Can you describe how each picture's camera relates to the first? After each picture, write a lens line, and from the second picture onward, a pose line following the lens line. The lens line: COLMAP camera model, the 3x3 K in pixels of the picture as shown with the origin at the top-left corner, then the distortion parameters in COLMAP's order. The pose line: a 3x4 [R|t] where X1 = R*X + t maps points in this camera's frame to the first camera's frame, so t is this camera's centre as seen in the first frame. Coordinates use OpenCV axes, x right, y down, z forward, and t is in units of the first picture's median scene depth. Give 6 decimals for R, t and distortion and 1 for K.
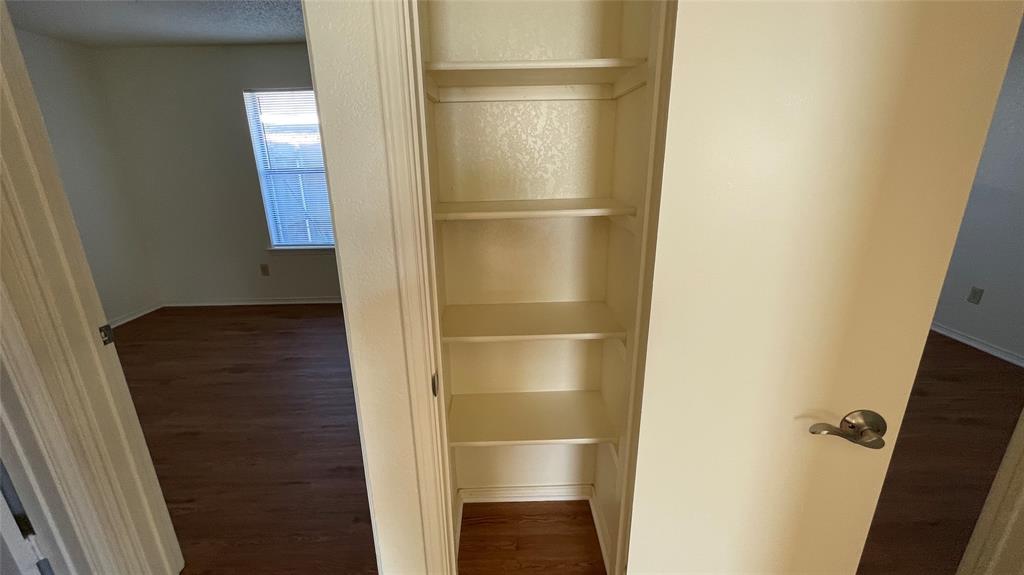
lens RADIAL K [[424.7, 0, 511.7], [0, 424.7, 288.4], [0, 0, 1]] dist [-0.002473, 0.000304]
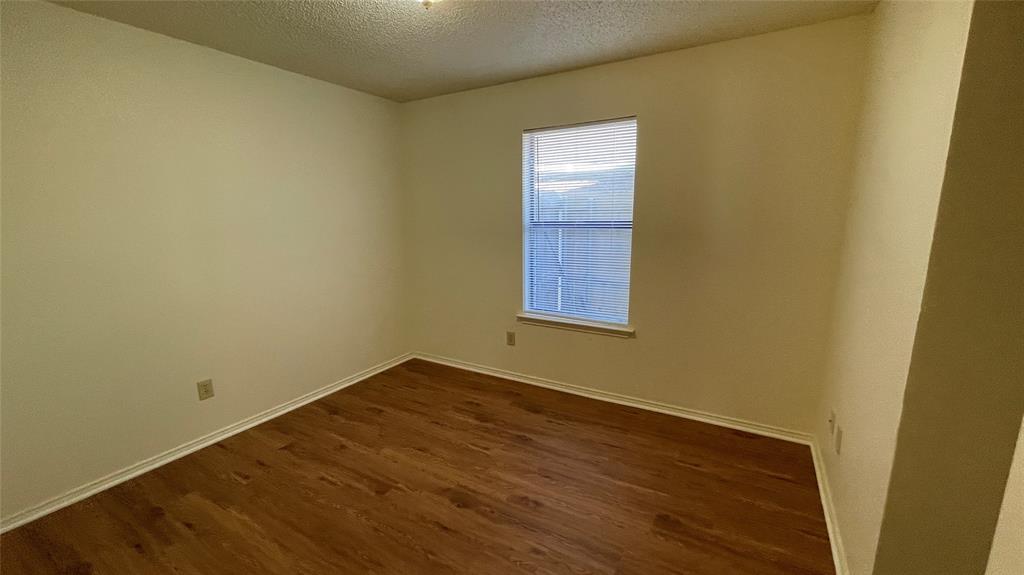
lens RADIAL K [[424.7, 0, 511.7], [0, 424.7, 288.4], [0, 0, 1]] dist [-0.002473, 0.000304]
pose [[0.862606, 0.096594, -0.496569, -0.190124], [-0.156754, 0.984324, -0.080830, -0.080127], [0.480978, 0.147563, 0.864225, 0.286090]]
